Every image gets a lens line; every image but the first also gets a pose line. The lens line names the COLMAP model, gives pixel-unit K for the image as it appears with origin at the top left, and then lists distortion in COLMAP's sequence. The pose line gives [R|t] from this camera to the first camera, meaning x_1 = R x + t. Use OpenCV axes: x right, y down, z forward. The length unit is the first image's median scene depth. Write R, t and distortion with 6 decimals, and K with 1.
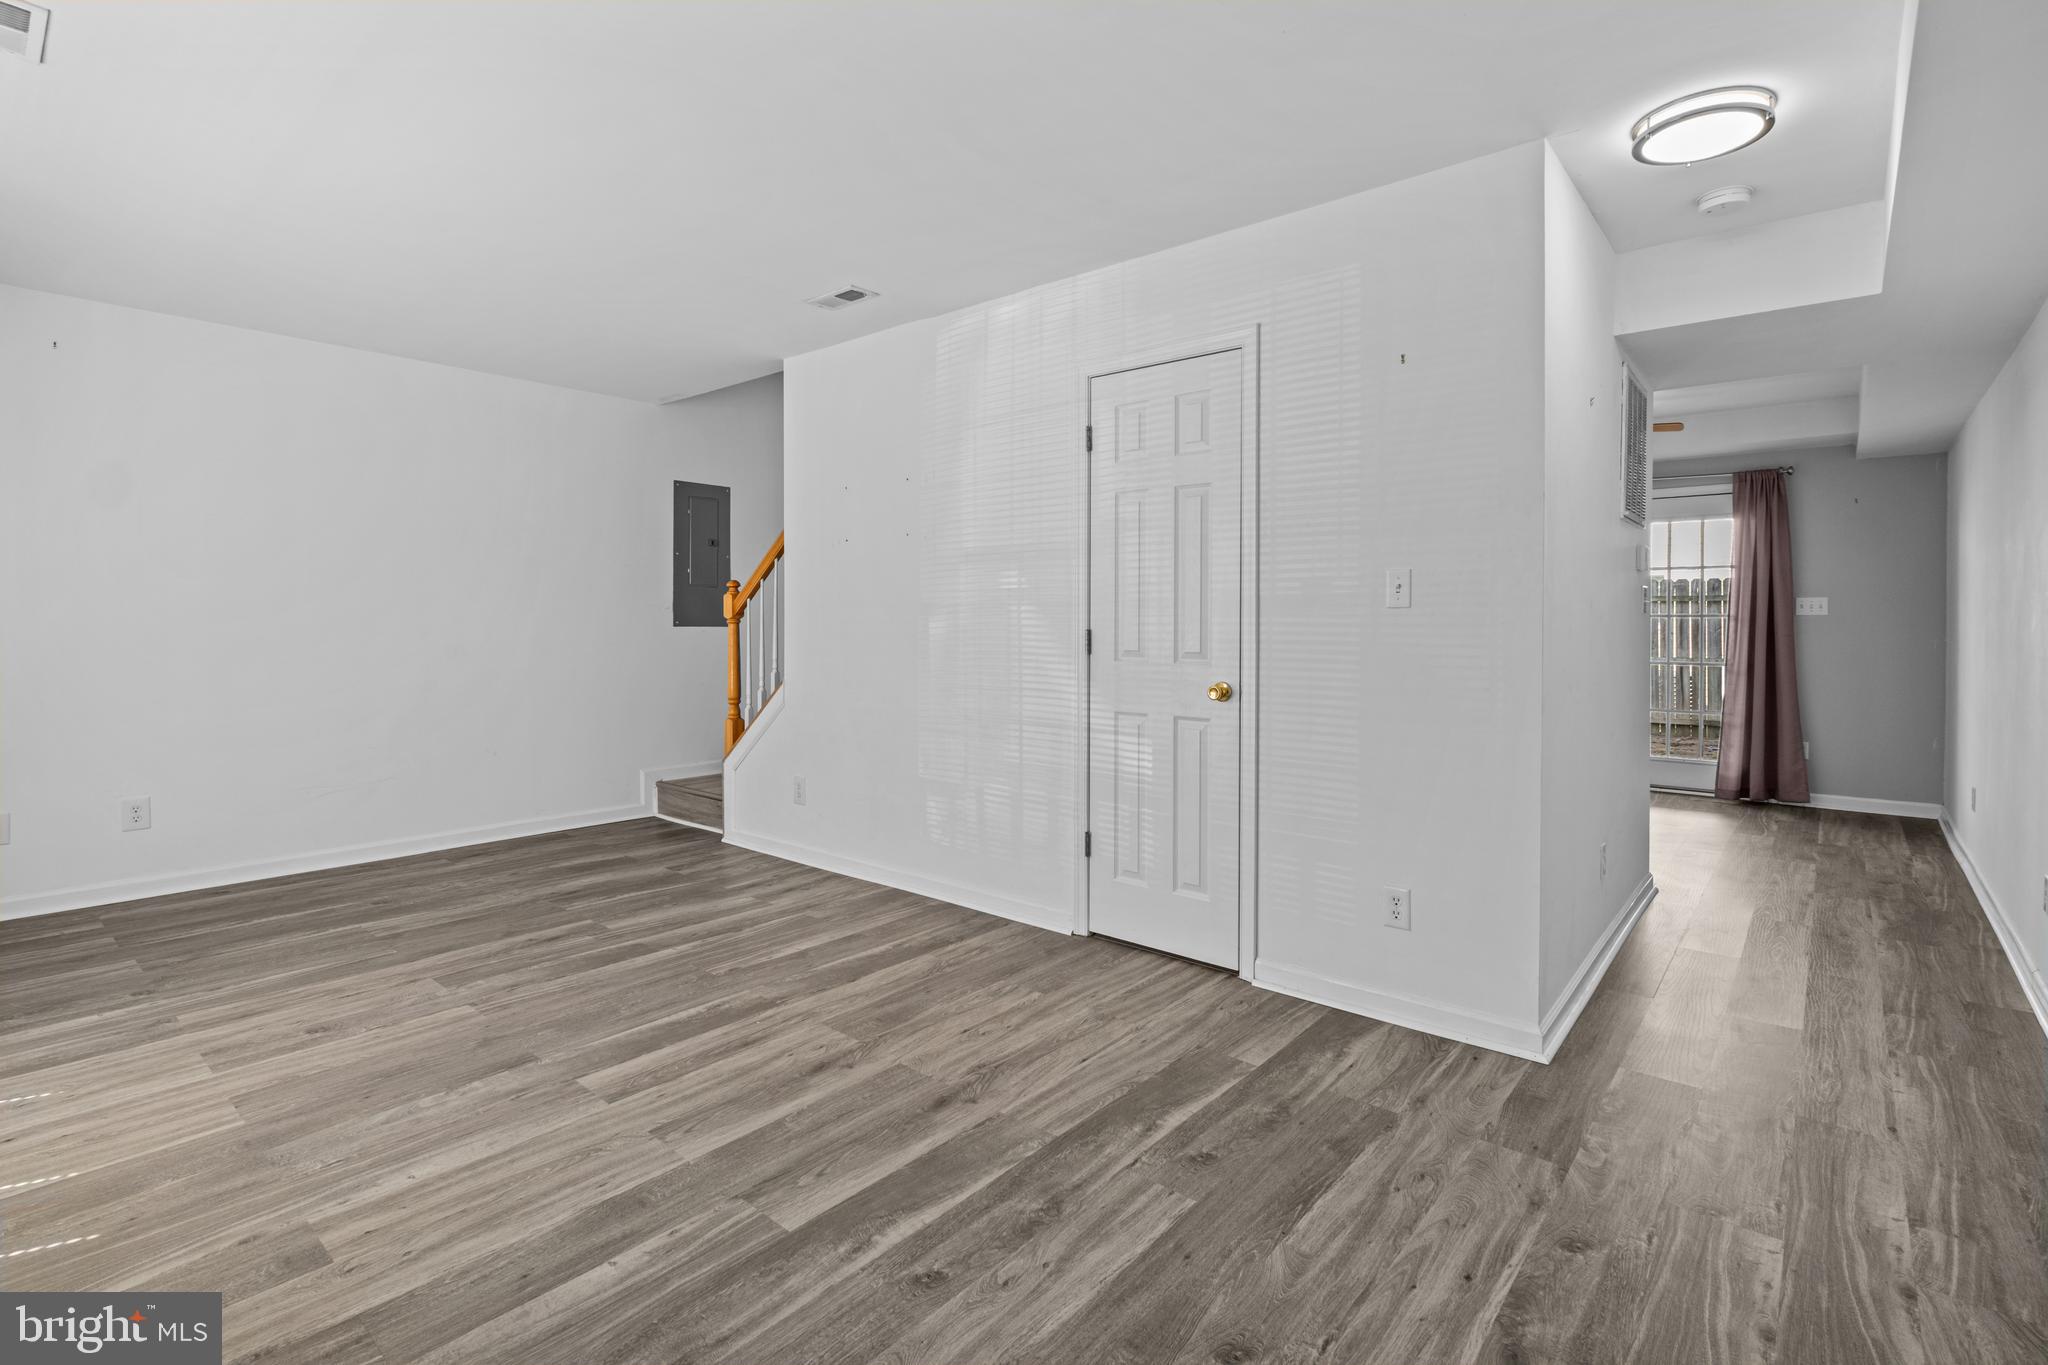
lens RADIAL K [[954.3, 0, 1019.8], [0, 954.3, 645.9], [0, 0, 1]] dist [0.011301, -0.011865]
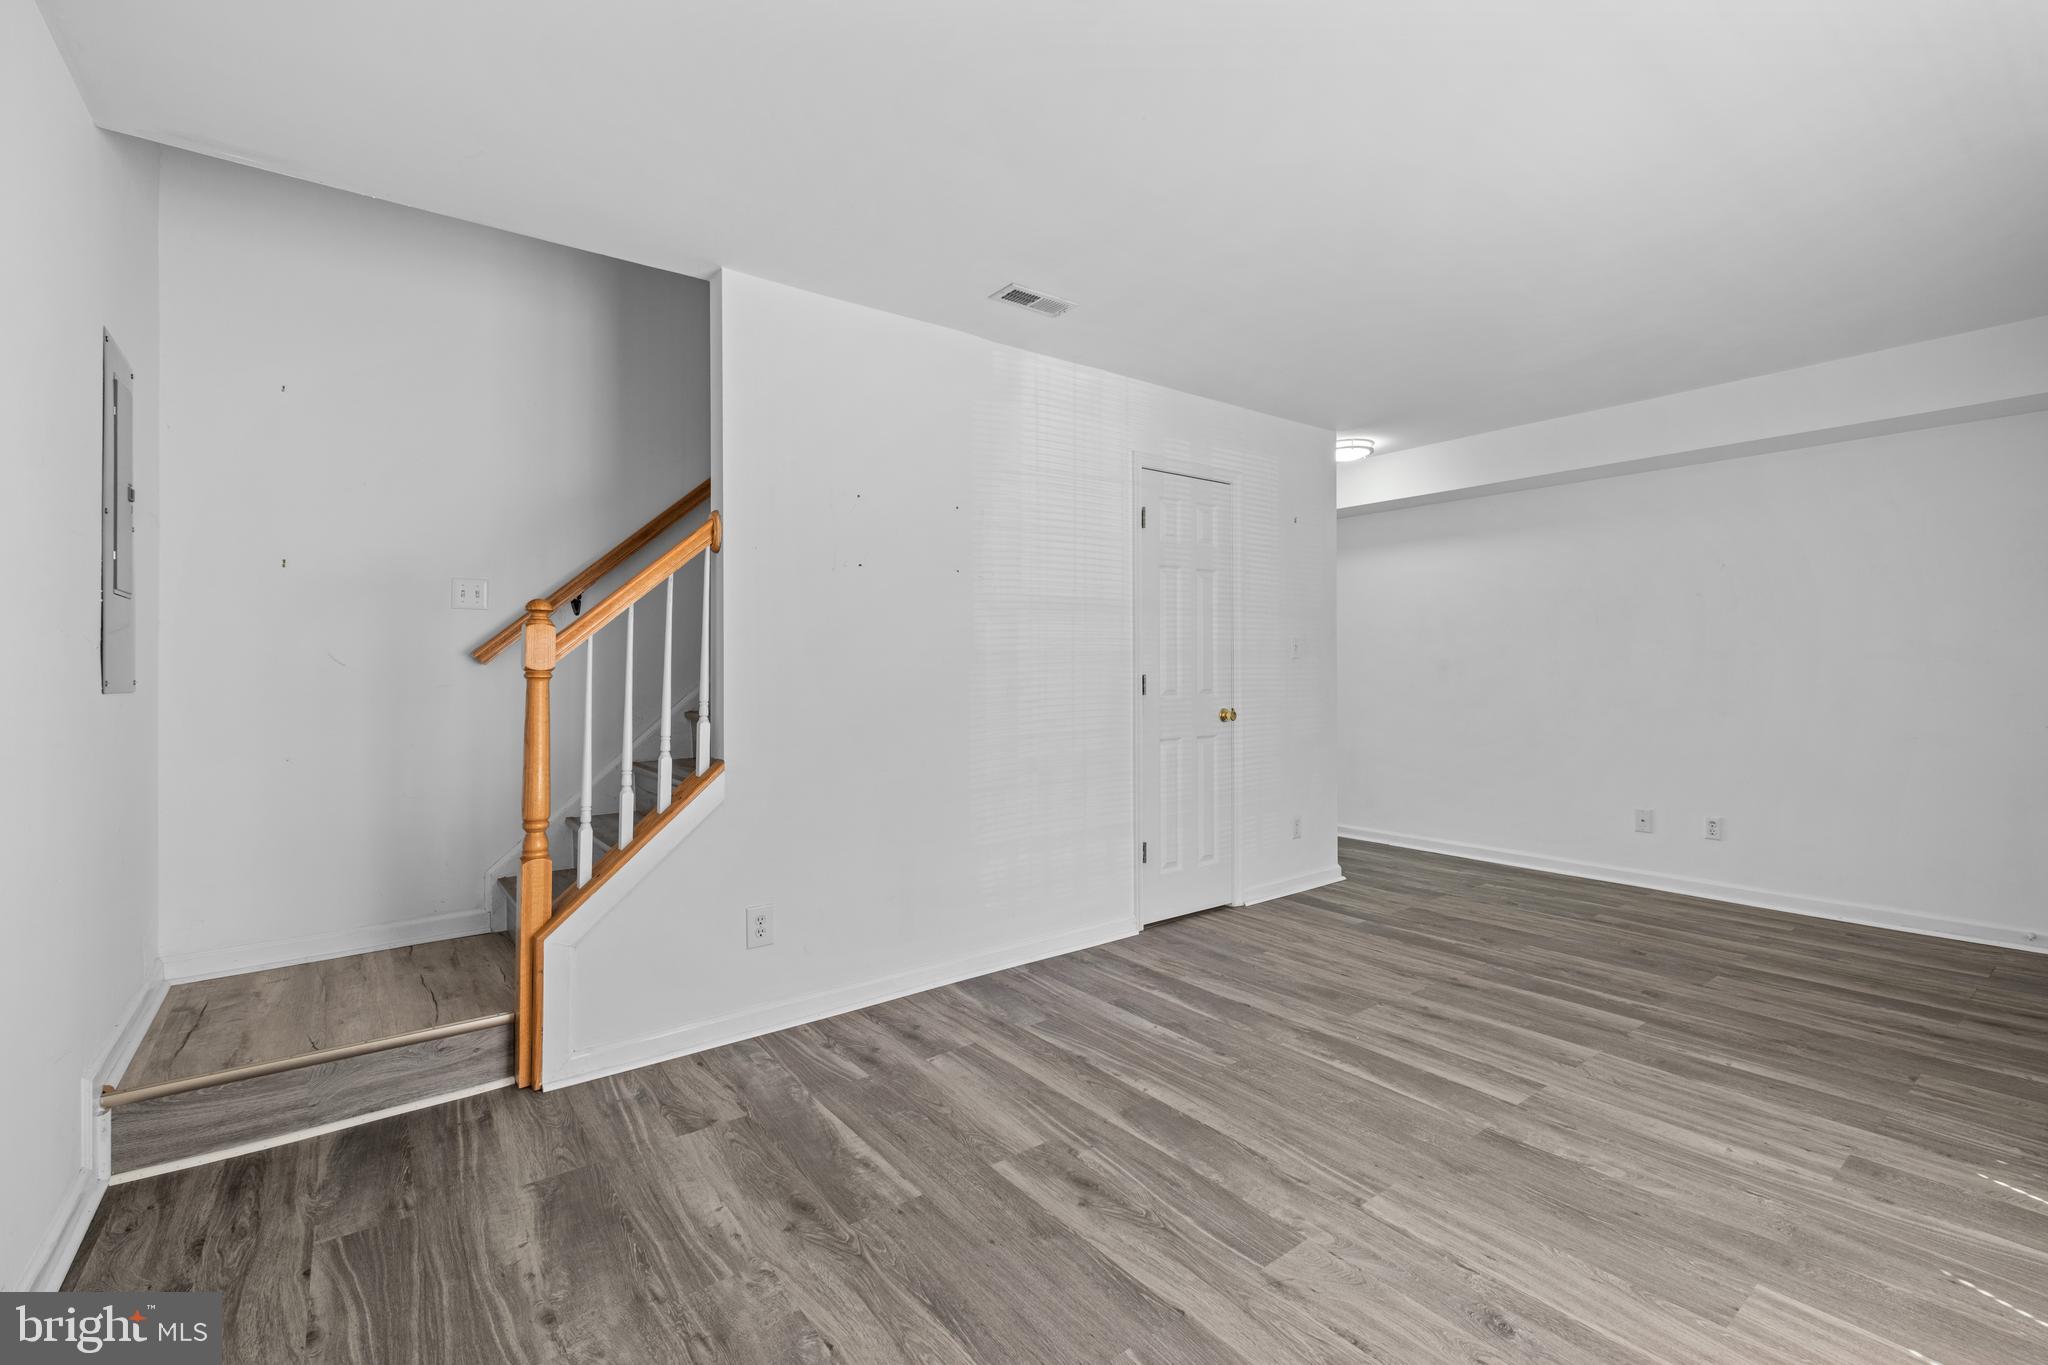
lens RADIAL K [[891.1, 0, 1024.0], [0, 891.1, 682.5], [0, 0, 1]] dist [0.000600, -0.004442]
pose [[0.210179, -0.022655, 0.977400, -1.317802], [0.032568, 0.999339, 0.016160, -0.037262], [-0.977120, 0.028435, 0.210778, 1.133097]]
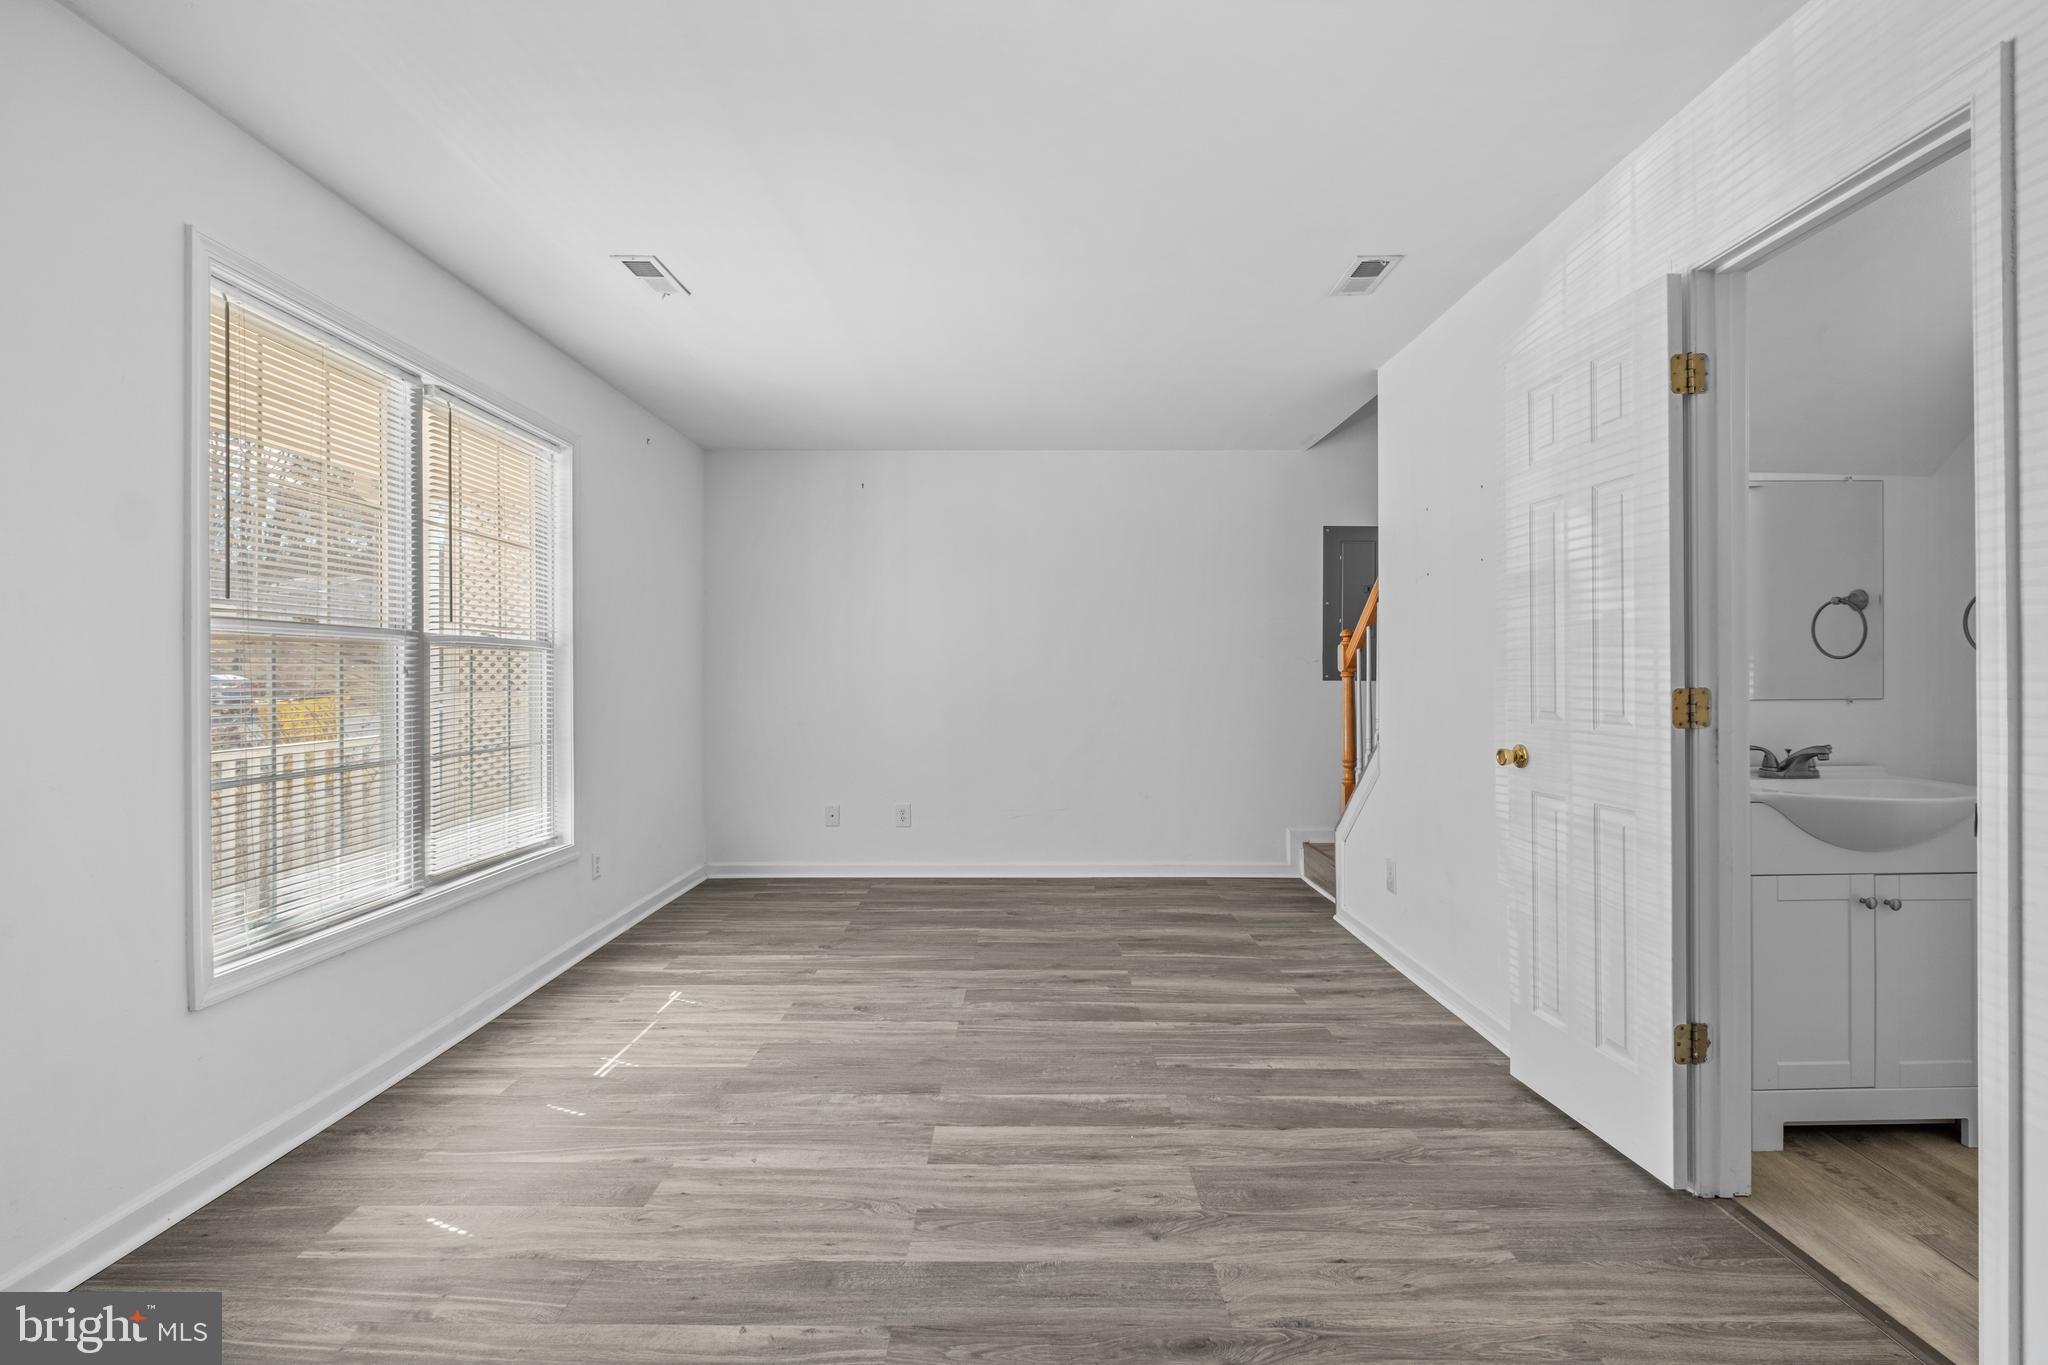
lens RADIAL K [[928.3, 0, 1024.0], [0, 928.3, 682.5], [0, 0, 1]] dist [0.009562, -0.010876]
pose [[0.647434, 0.003893, -0.762111, 0.302508], [-0.016802, 0.999817, -0.009167, -0.010115], [0.761936, 0.018740, 0.647381, 0.365394]]
